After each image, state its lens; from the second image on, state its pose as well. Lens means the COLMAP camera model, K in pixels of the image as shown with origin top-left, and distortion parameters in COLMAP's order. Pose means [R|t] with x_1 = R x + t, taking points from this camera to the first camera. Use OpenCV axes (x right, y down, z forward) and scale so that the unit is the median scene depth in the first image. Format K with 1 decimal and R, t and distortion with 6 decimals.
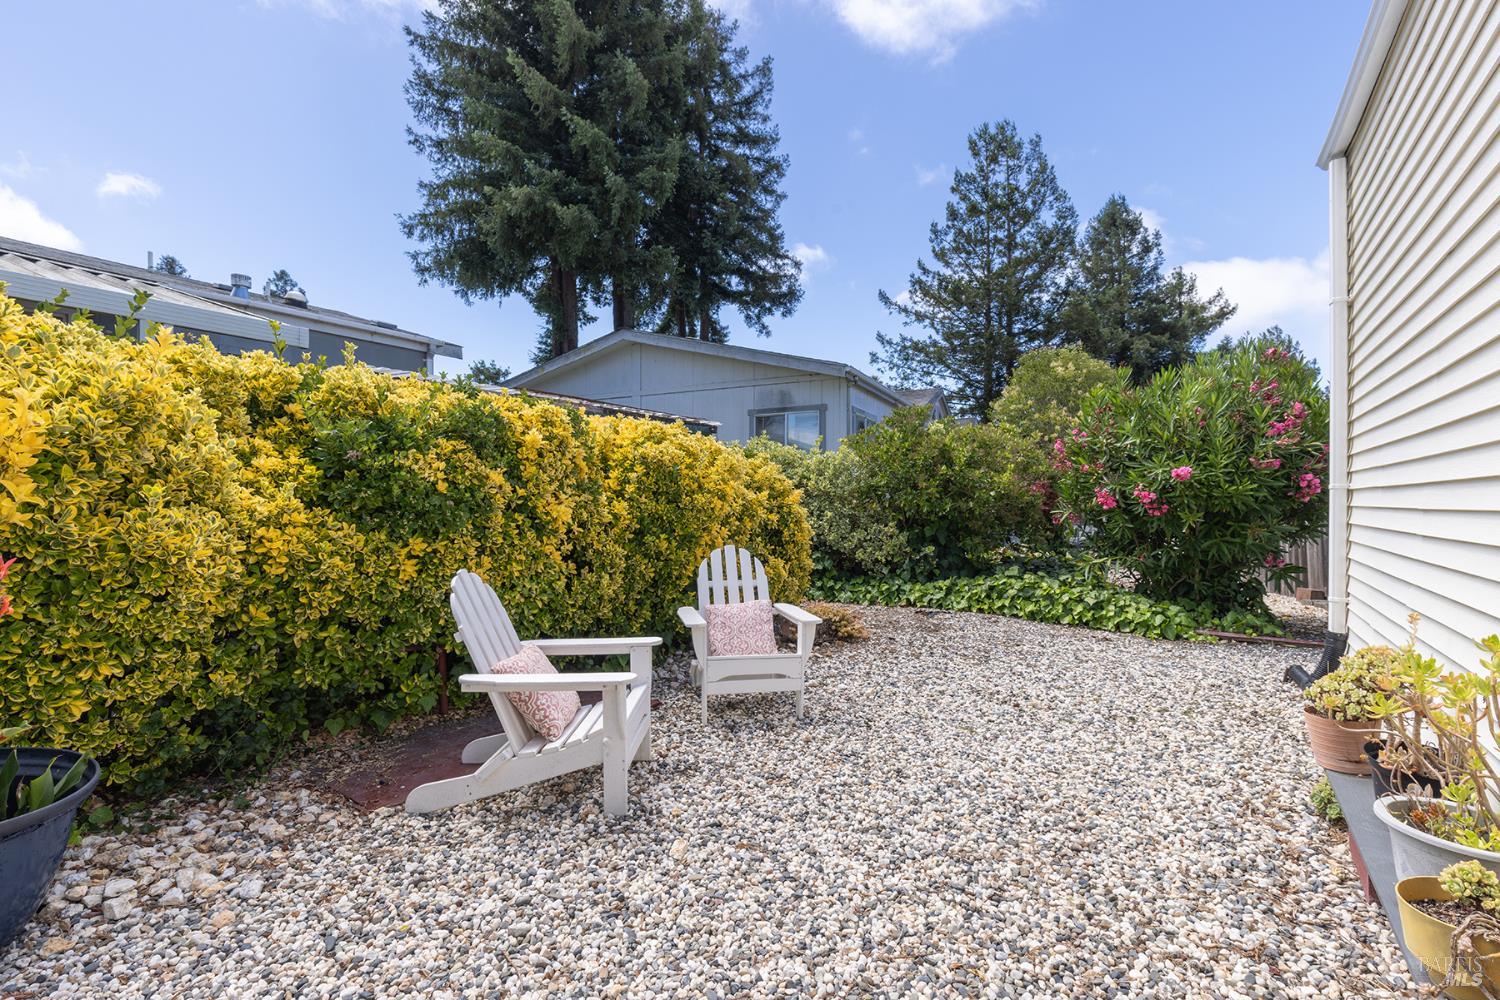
lens RADIAL K [[680.1, 0, 752.2], [0, 680.1, 500.6], [0, 0, 1]] dist [0.003999, 0.000687]
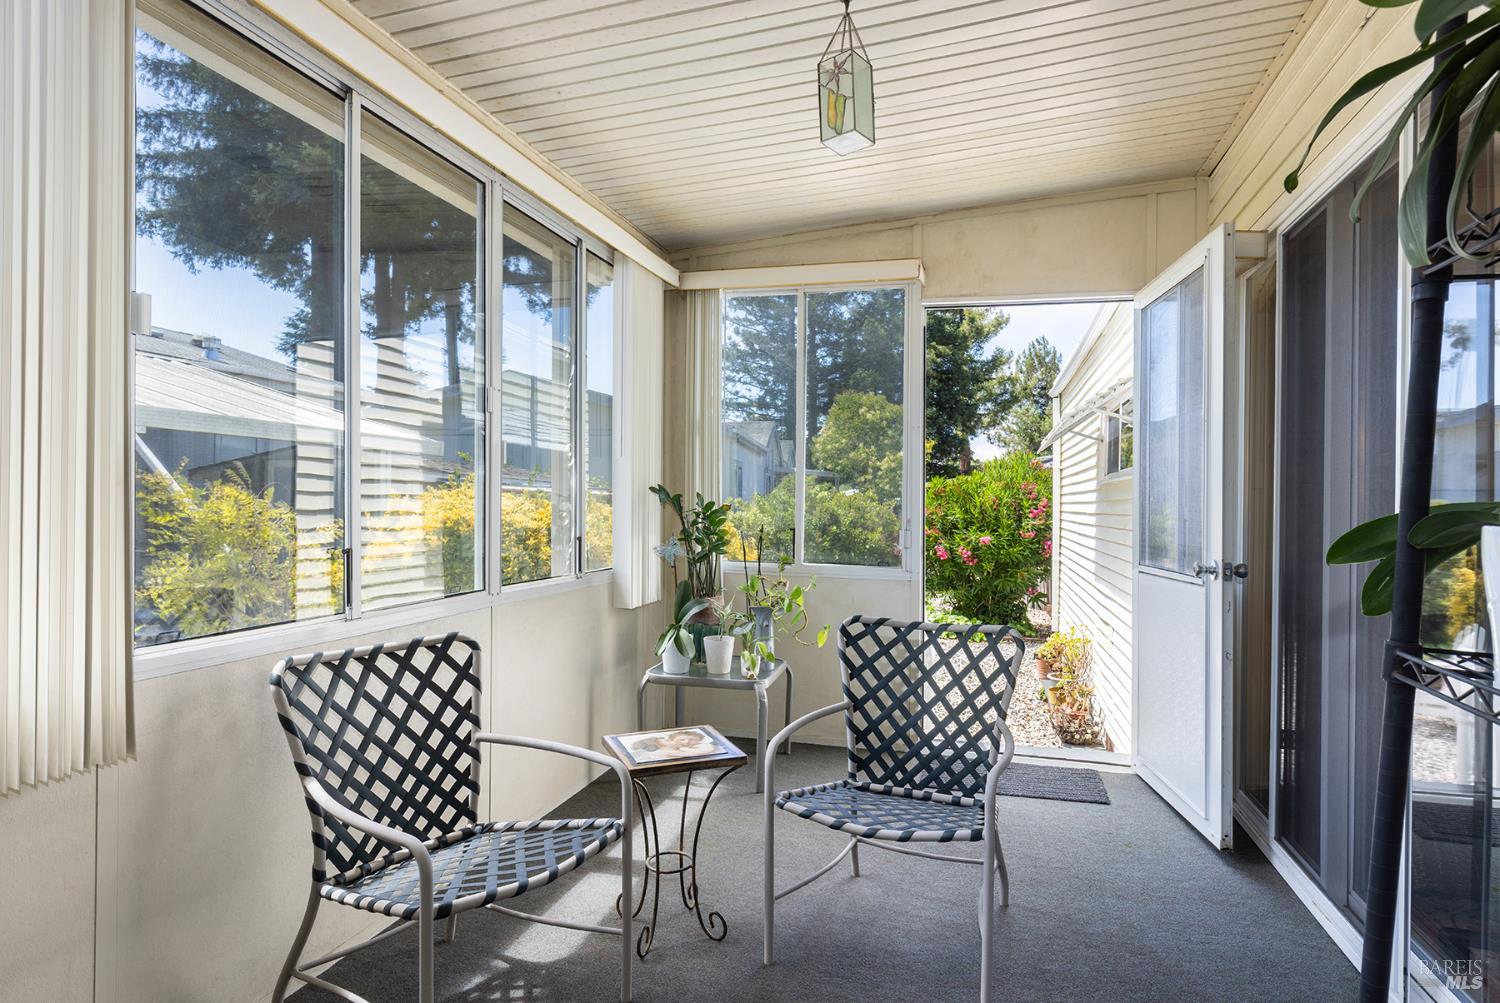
lens RADIAL K [[859.8, 0, 751.8], [0, 859.8, 505.6], [0, 0, 1]] dist [0.003730, 0.000168]
pose [[0.946081, 0.009181, 0.323801, -0.442584], [-0.011357, 0.999924, 0.004832, -0.098432], [-0.323732, -0.008248, 0.946113, -0.601192]]
